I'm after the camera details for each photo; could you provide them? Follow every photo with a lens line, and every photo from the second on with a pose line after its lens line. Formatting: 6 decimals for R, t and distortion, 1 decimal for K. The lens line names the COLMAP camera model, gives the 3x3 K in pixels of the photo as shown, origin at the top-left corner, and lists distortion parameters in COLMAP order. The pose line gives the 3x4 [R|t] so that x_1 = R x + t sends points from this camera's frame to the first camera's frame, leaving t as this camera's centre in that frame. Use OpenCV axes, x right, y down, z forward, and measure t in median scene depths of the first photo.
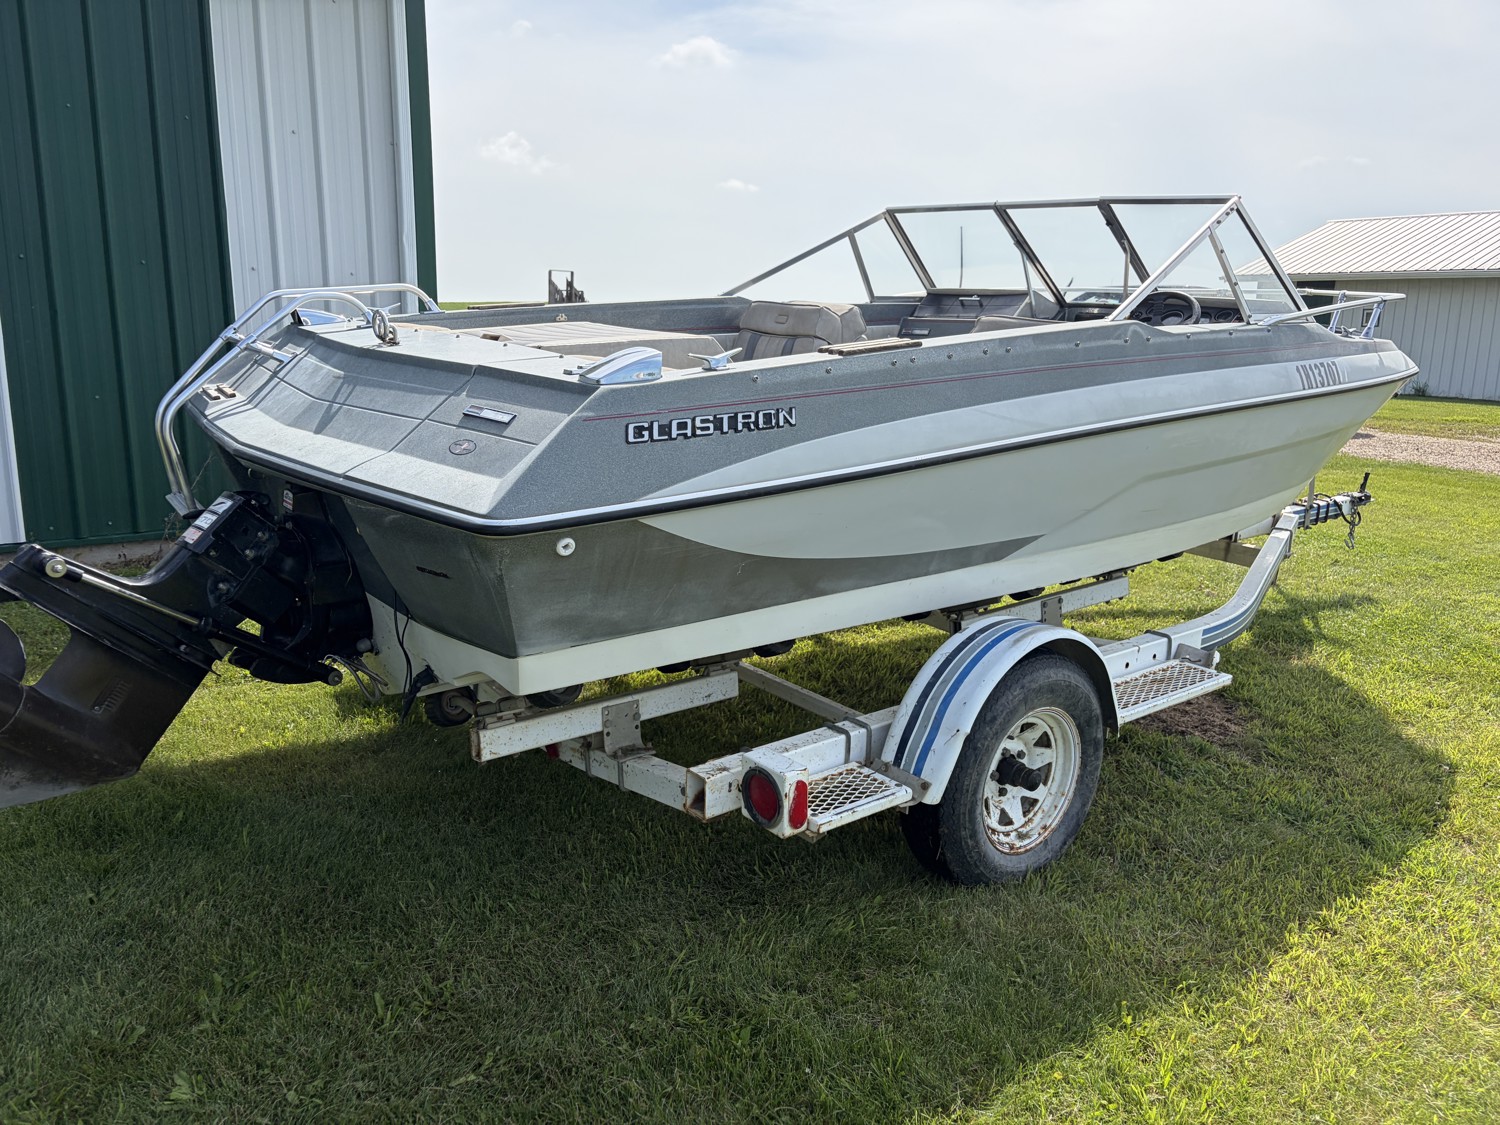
lens RADIAL K [[1141.3, 0, 761.3], [0, 1141.3, 565.6], [0, 0, 1]] dist [0.024985, 0.000348]
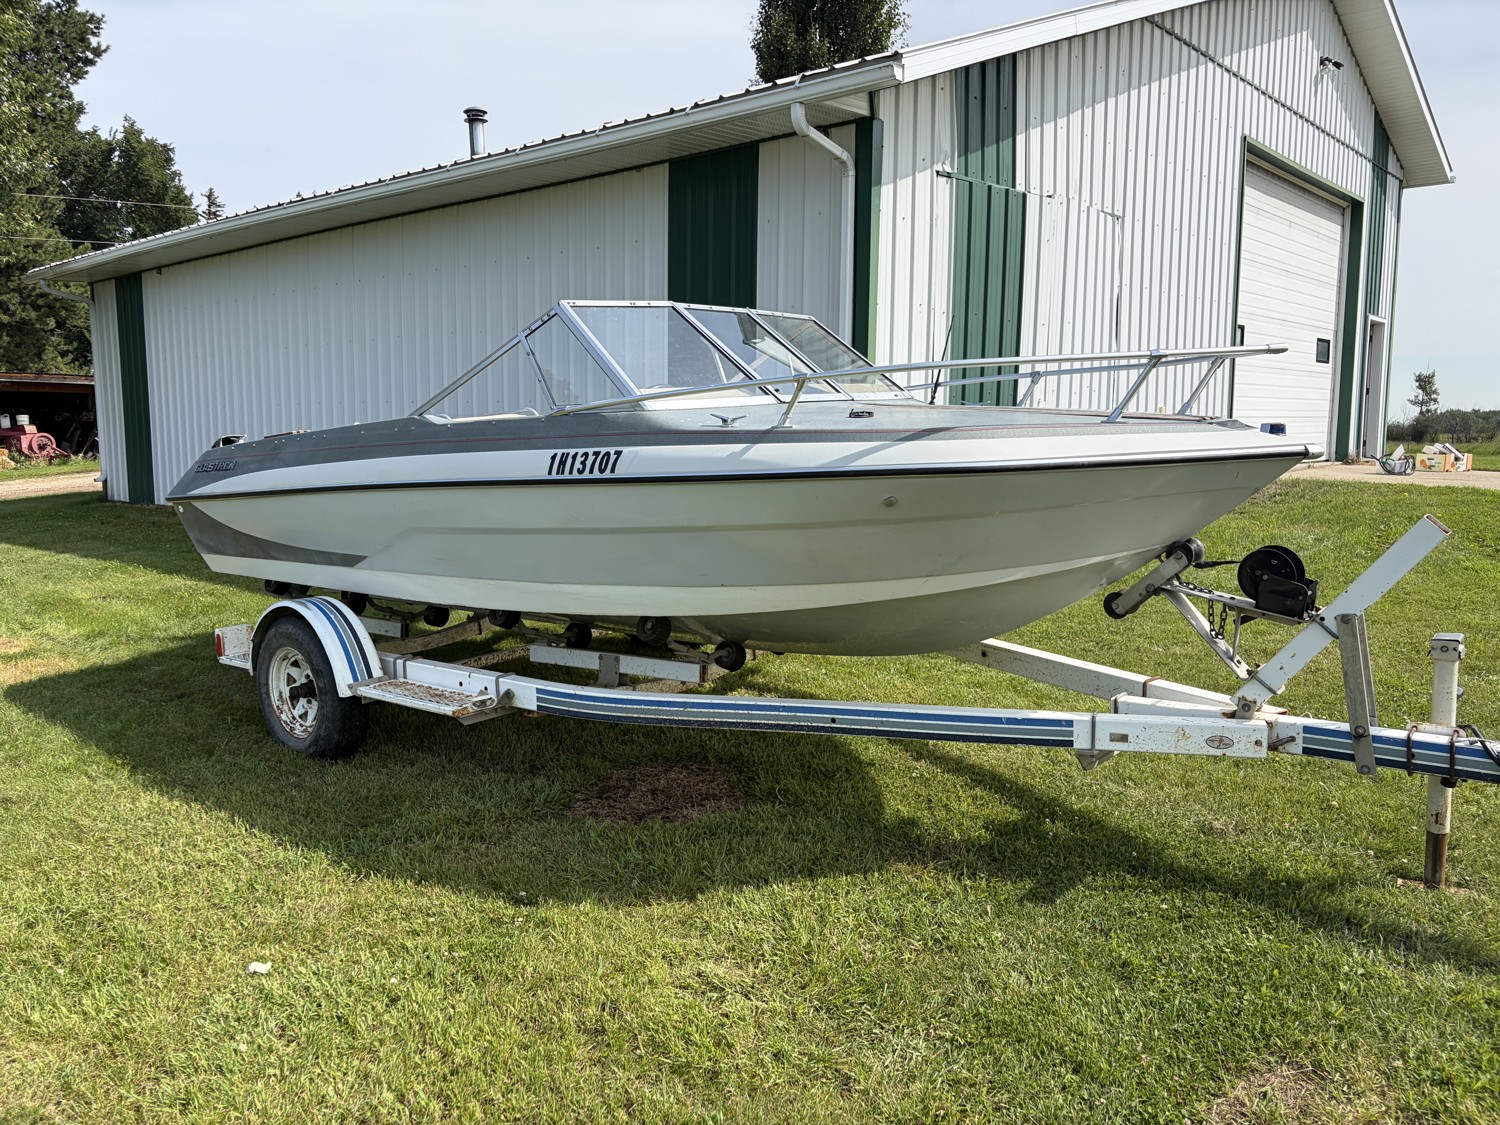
lens RADIAL K [[1141.3, 0, 761.3], [0, 1141.3, 565.6], [0, 0, 1]] dist [0.024985, 0.000348]
pose [[0.222466, 0.101683, -0.969623, 1.922707], [-0.193819, 0.979308, 0.058229, -0.214070], [0.955481, 0.174977, 0.237571, 1.190537]]
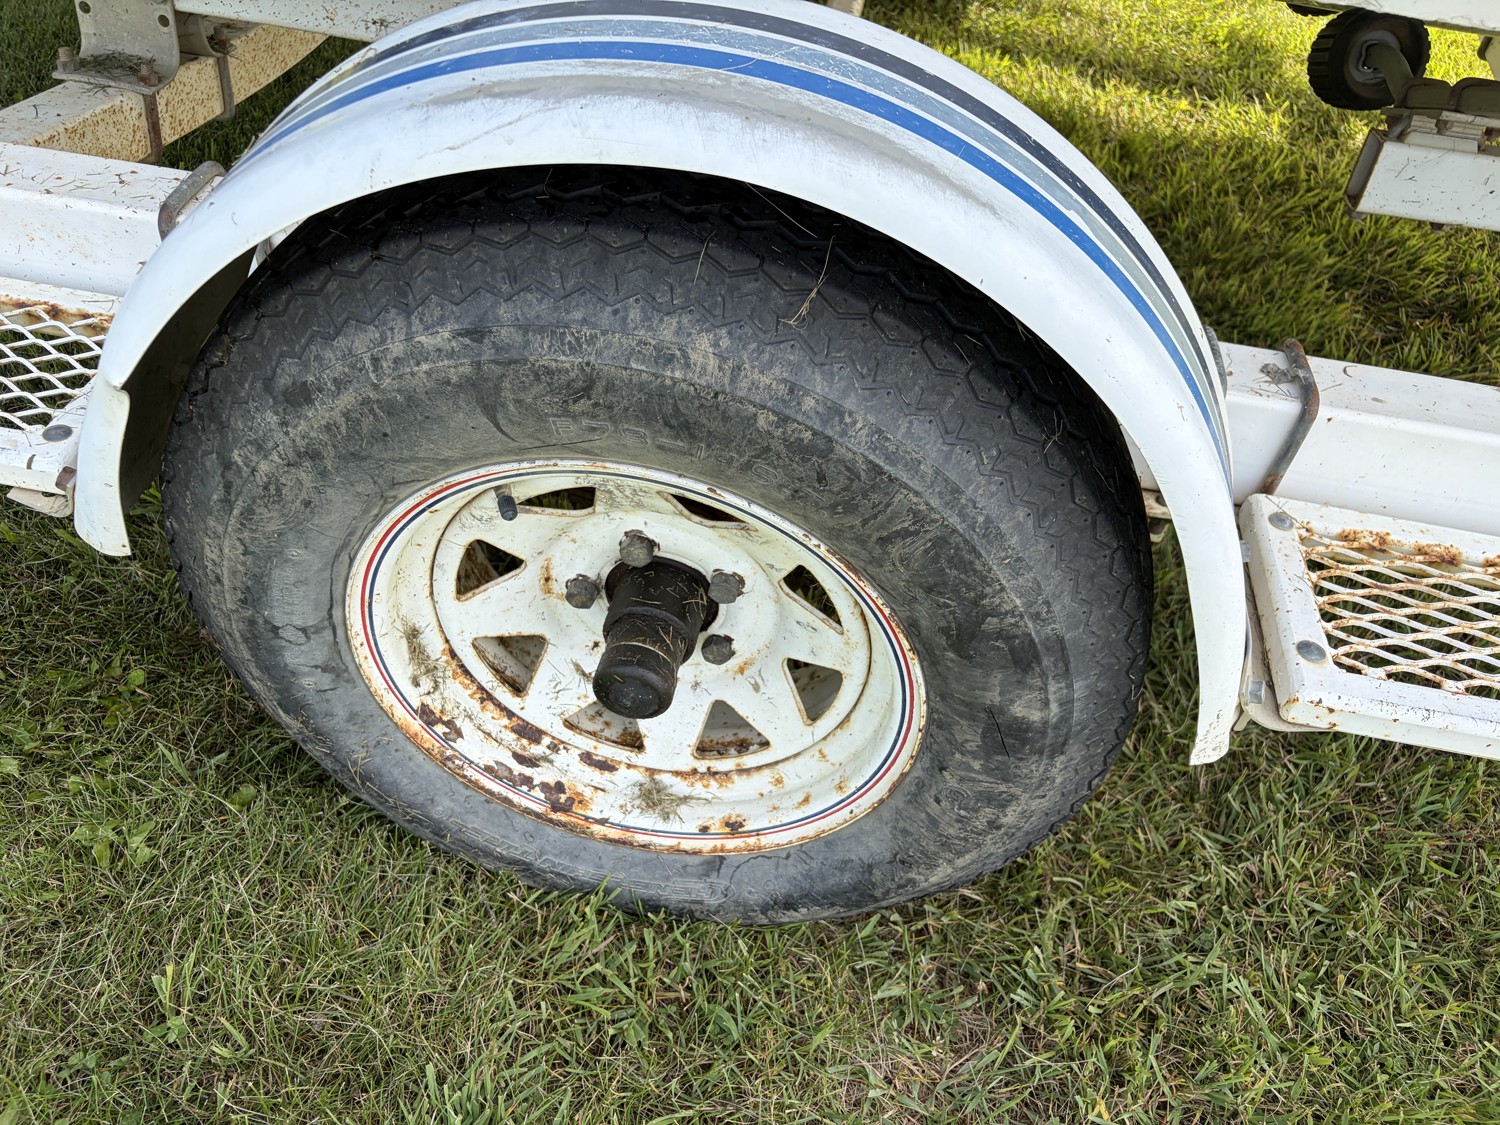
lens RADIAL K [[1141.3, 0, 761.3], [0, 1141.3, 565.6], [0, 0, 1]] dist [0.024985, 0.000348]
pose [[0.669496, 0.553502, -0.495389, 0.362149], [-0.250251, 0.795988, 0.551161, 0.012447], [0.699392, -0.245029, 0.671425, 0.828311]]
